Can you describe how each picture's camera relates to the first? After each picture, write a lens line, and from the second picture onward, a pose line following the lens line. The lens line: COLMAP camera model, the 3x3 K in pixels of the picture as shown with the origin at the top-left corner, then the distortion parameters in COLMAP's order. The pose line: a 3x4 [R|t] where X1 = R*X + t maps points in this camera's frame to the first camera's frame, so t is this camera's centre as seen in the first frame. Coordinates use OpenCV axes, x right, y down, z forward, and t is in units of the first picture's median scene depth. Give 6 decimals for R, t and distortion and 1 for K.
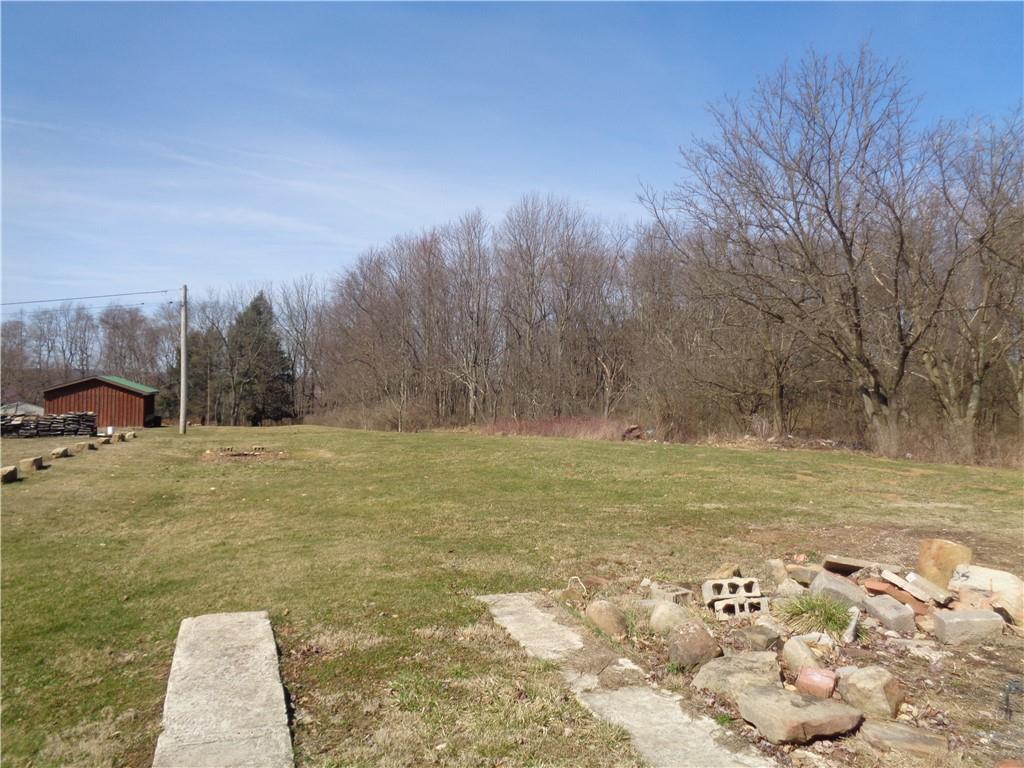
lens RADIAL K [[772.7, 0, 512.4], [0, 772.7, 379.3], [0, 0, 1]] dist [-0.000022, 0.000476]
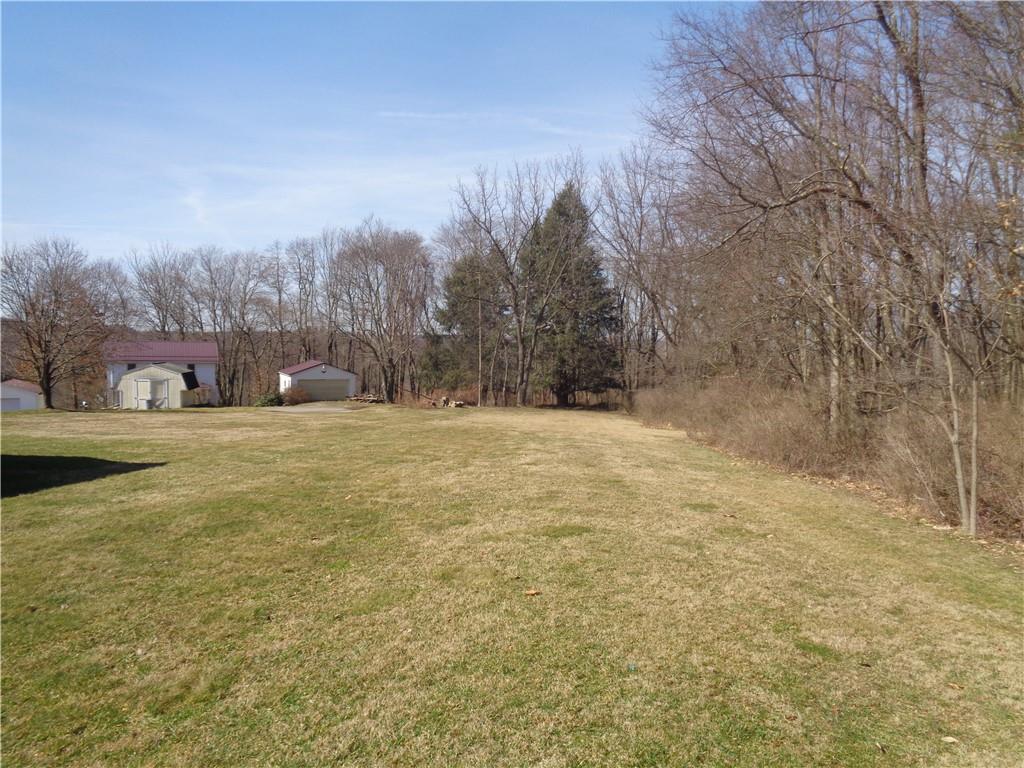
lens RADIAL K [[772.7, 0, 512.1], [0, 772.7, 379.6], [0, 0, 1]] dist [-0.000022, 0.000476]
pose [[0.907217, 0.008933, -0.420568, -0.108991], [0.010611, 0.998970, 0.044107, 0.014635], [0.420529, -0.044477, 0.906188, 0.422627]]
